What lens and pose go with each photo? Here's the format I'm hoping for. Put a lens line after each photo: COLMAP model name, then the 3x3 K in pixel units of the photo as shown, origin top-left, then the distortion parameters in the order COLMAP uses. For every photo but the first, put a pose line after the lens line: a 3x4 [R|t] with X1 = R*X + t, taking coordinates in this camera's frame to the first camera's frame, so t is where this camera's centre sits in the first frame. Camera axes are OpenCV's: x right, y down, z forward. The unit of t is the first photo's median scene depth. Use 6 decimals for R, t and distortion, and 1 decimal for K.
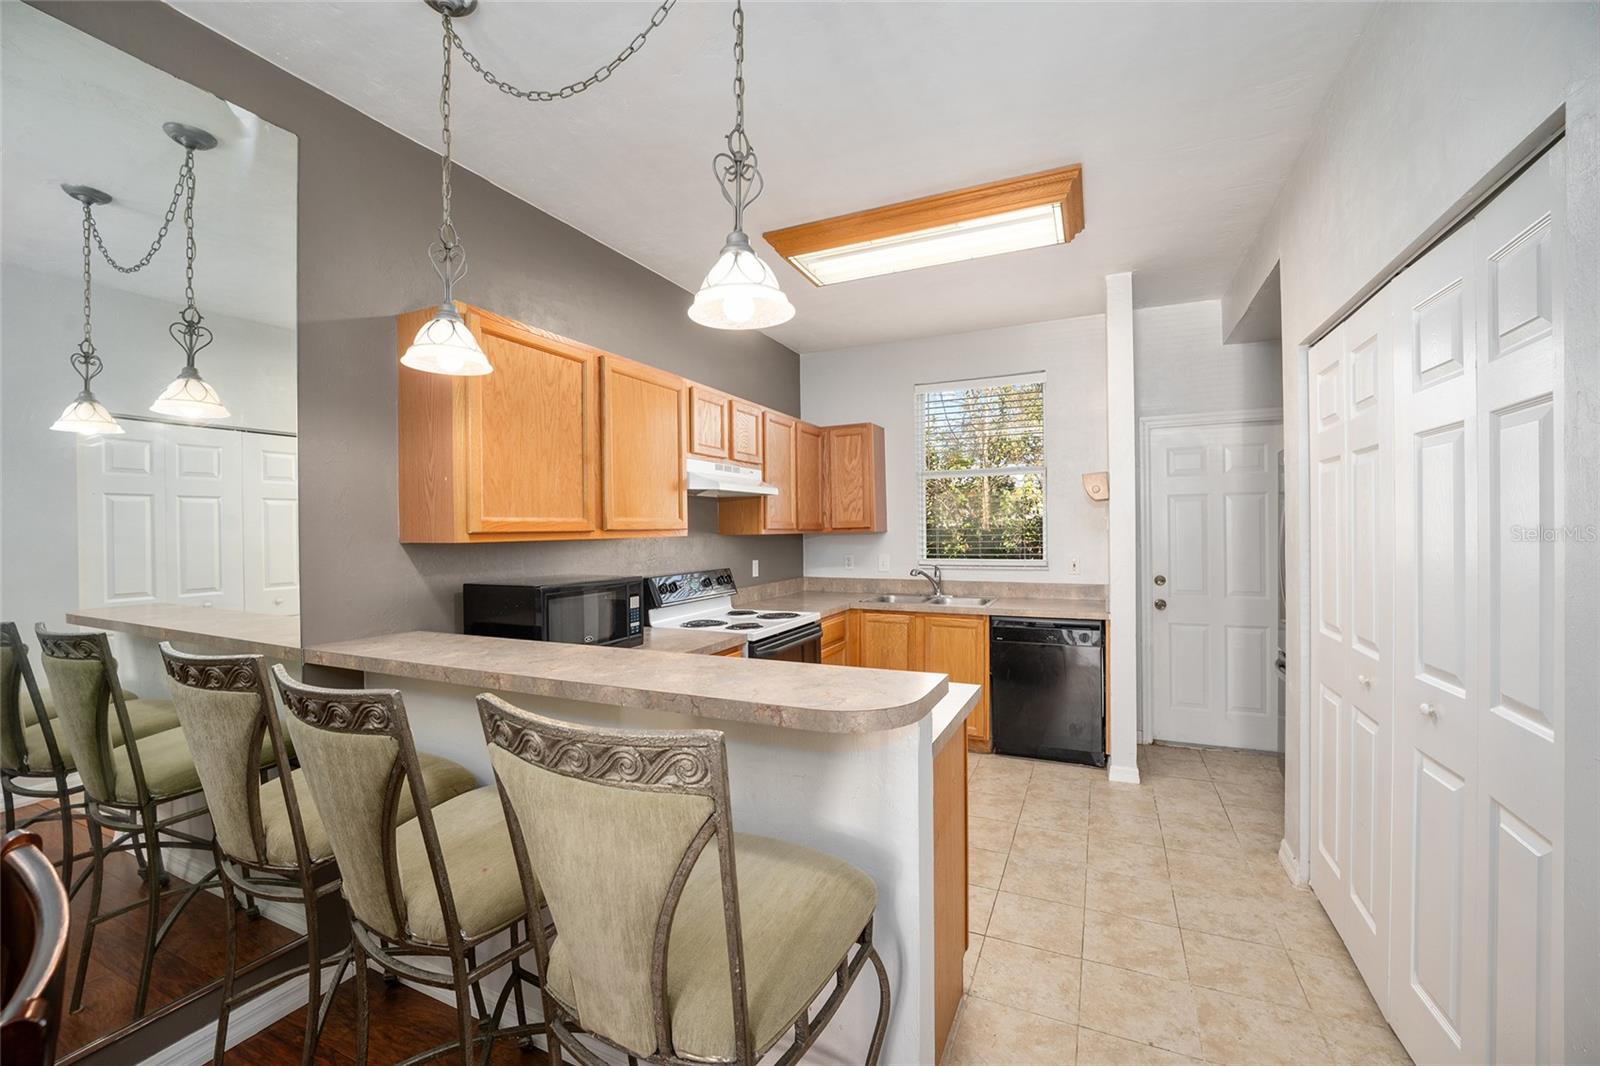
lens RADIAL K [[648.5, 0, 805.3], [0, 648.5, 530.3], [0, 0, 1]] dist [-0.025497, 0.002389]
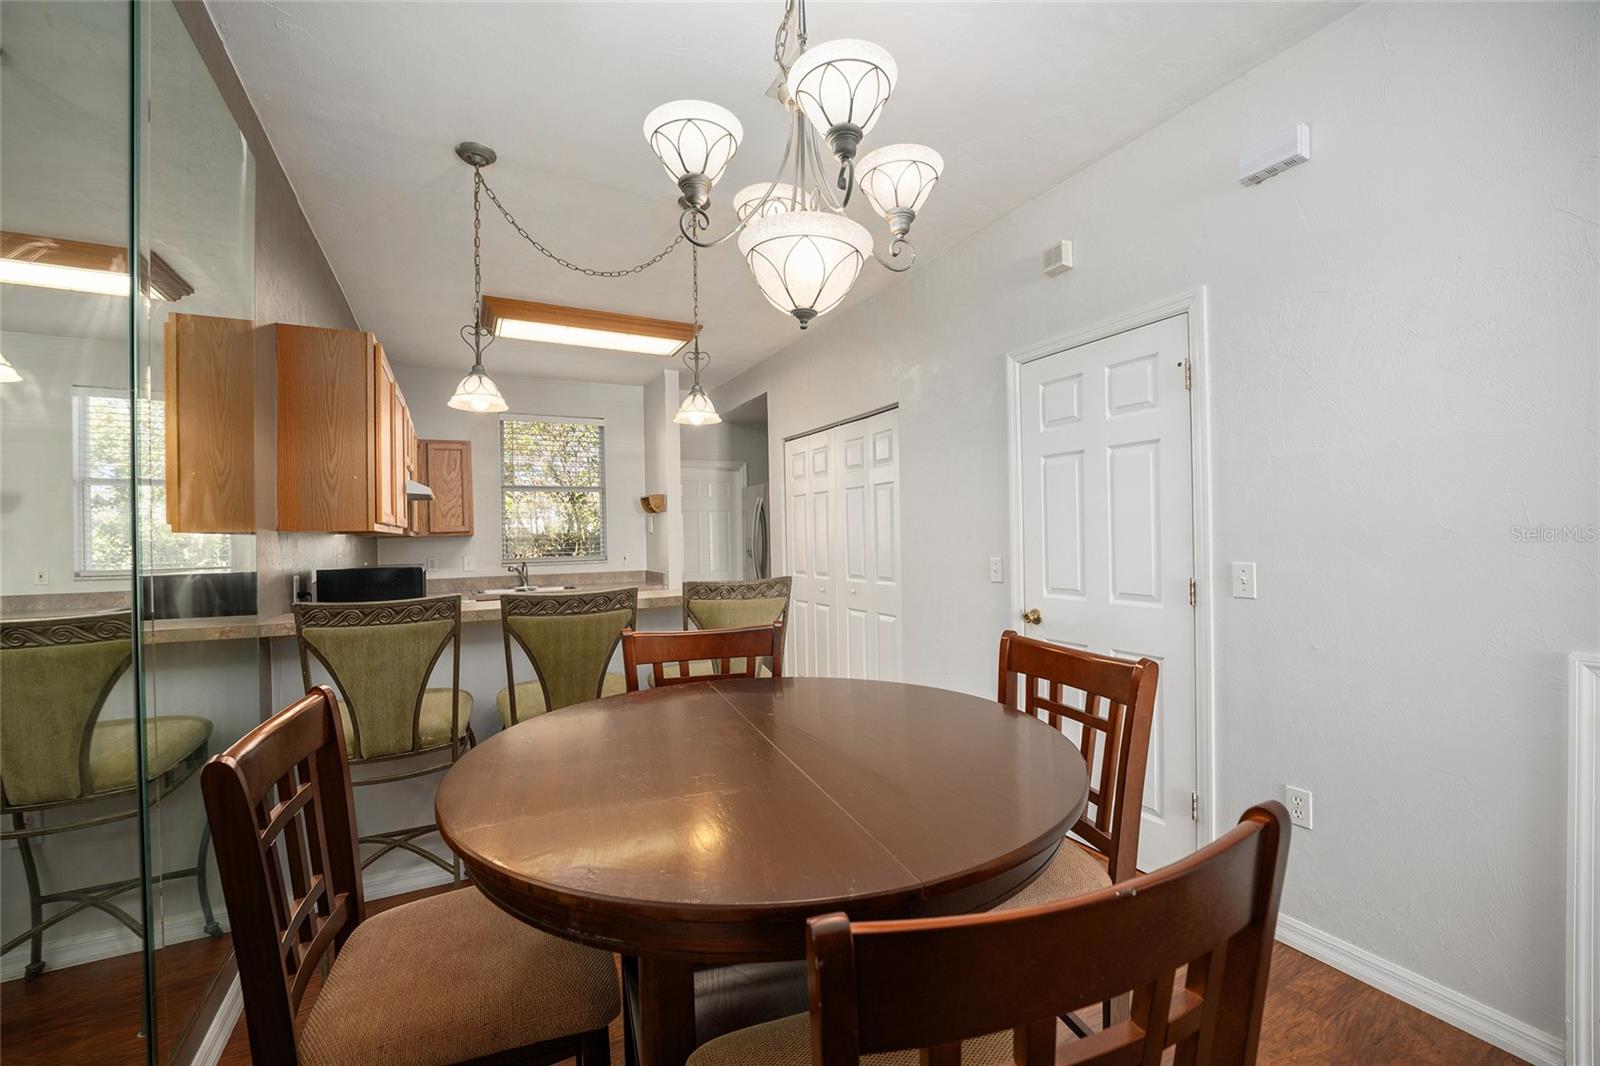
lens RADIAL K [[648.5, 0, 802.8], [0, 648.5, 543.5], [0, 0, 1]] dist [-0.025497, 0.002389]
pose [[0.614731, -0.009890, 0.788675, -0.548578], [0.015568, 0.999879, 0.000405, 0.031356], [-0.788583, 0.012029, 0.614811, -0.222219]]
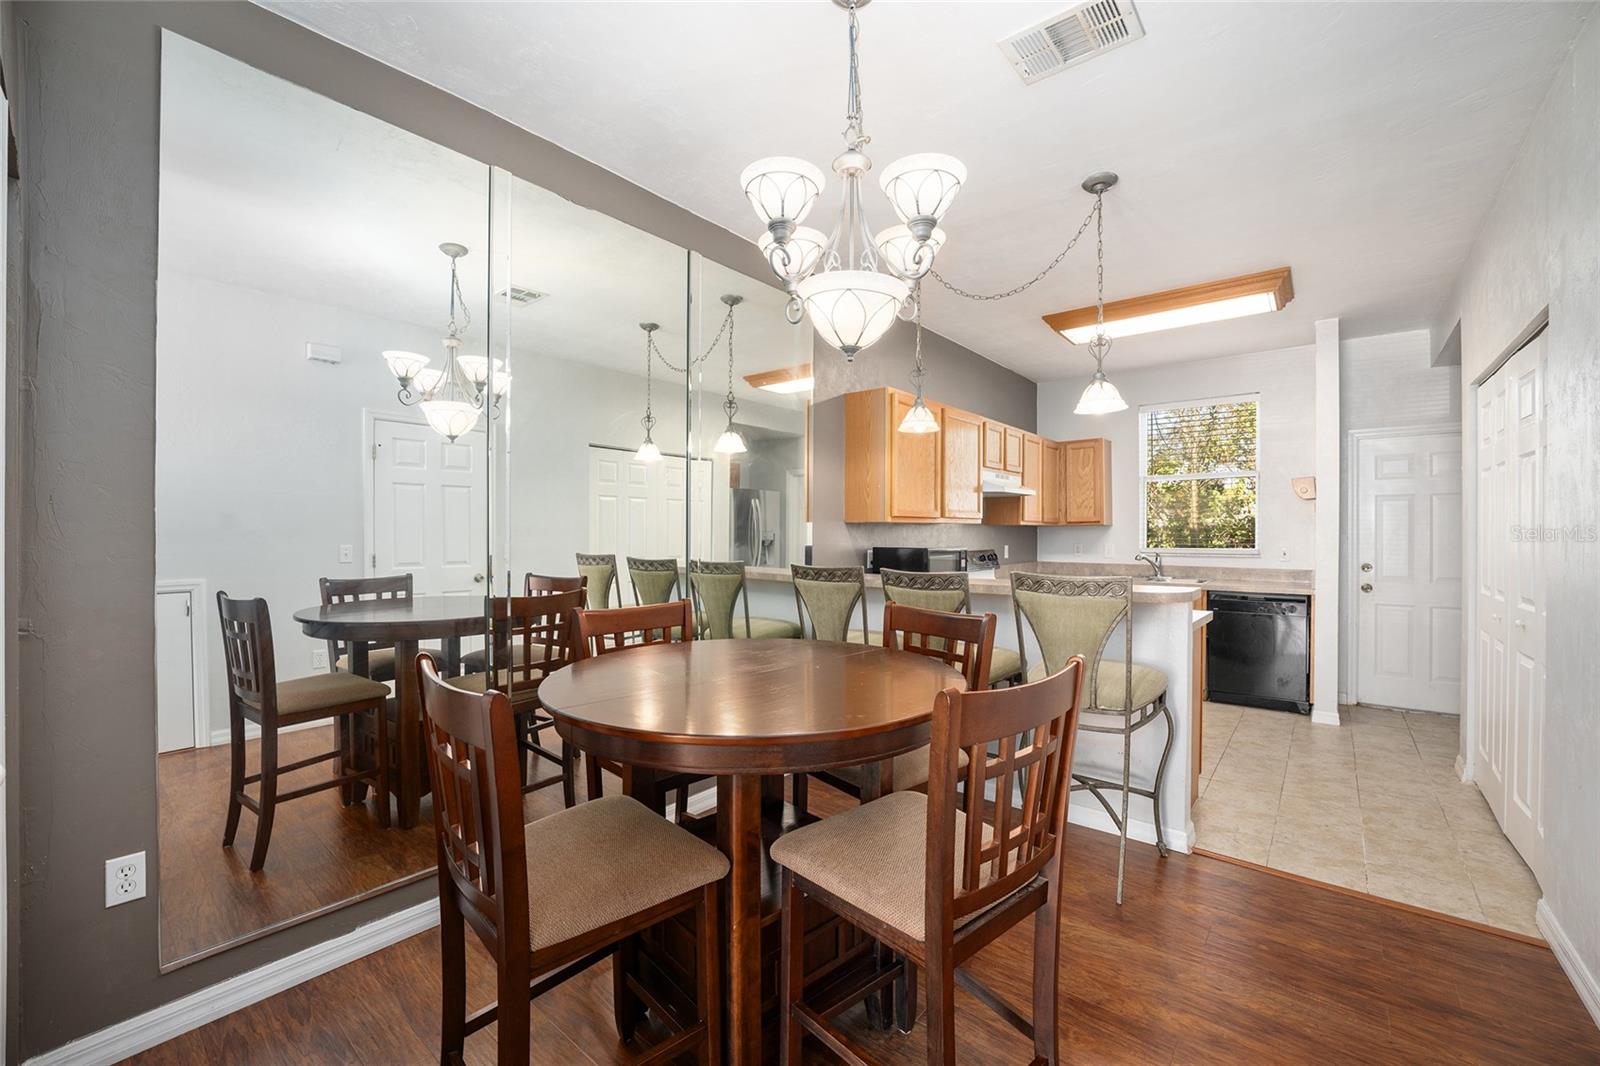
lens RADIAL K [[648.5, 0, 799.5], [0, 648.5, 535.4], [0, 0, 1]] dist [-0.025497, 0.002389]
pose [[0.965391, 0.013283, -0.260470, -0.169340], [-0.011988, 0.999907, 0.006560, 0.026777], [0.260533, -0.003211, 0.965460, -0.447985]]
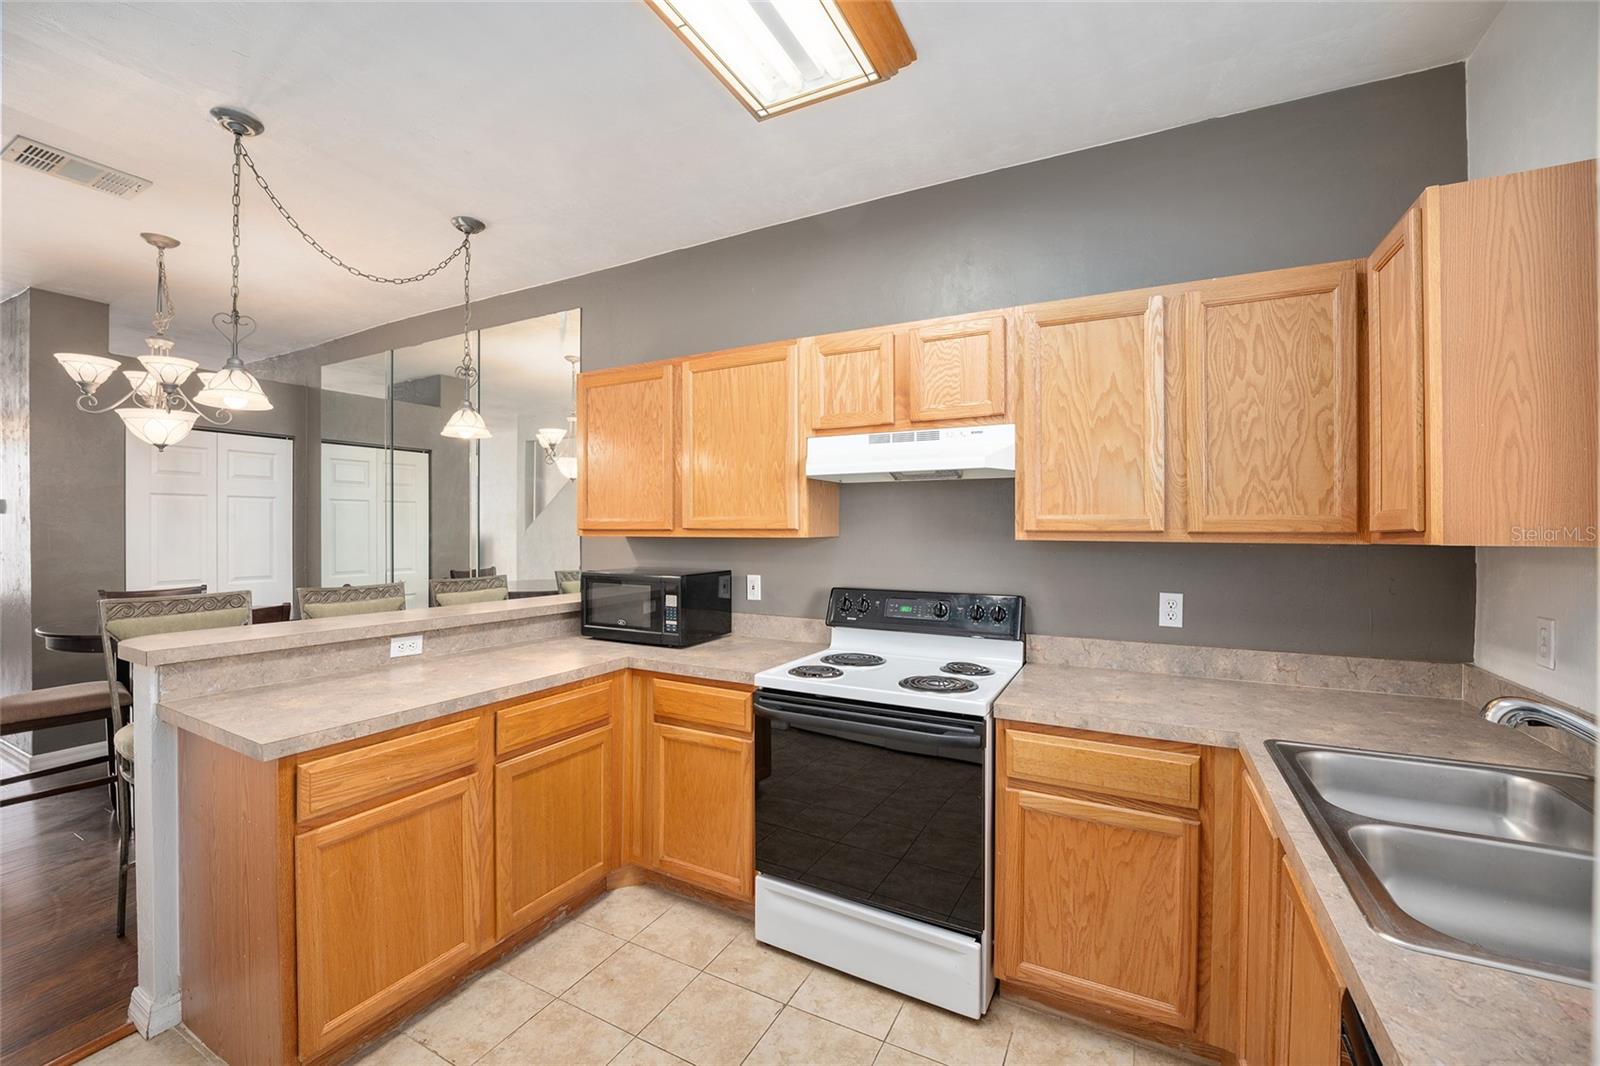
lens RADIAL K [[648.5, 0, 801.2], [0, 648.5, 530.5], [0, 0, 1]] dist [-0.025497, 0.002389]
pose [[-0.055711, 0.012767, -0.998365, 0.514028], [-0.005007, 0.999902, 0.013066, -0.008515], [0.998434, 0.005727, -0.055641, 0.887328]]
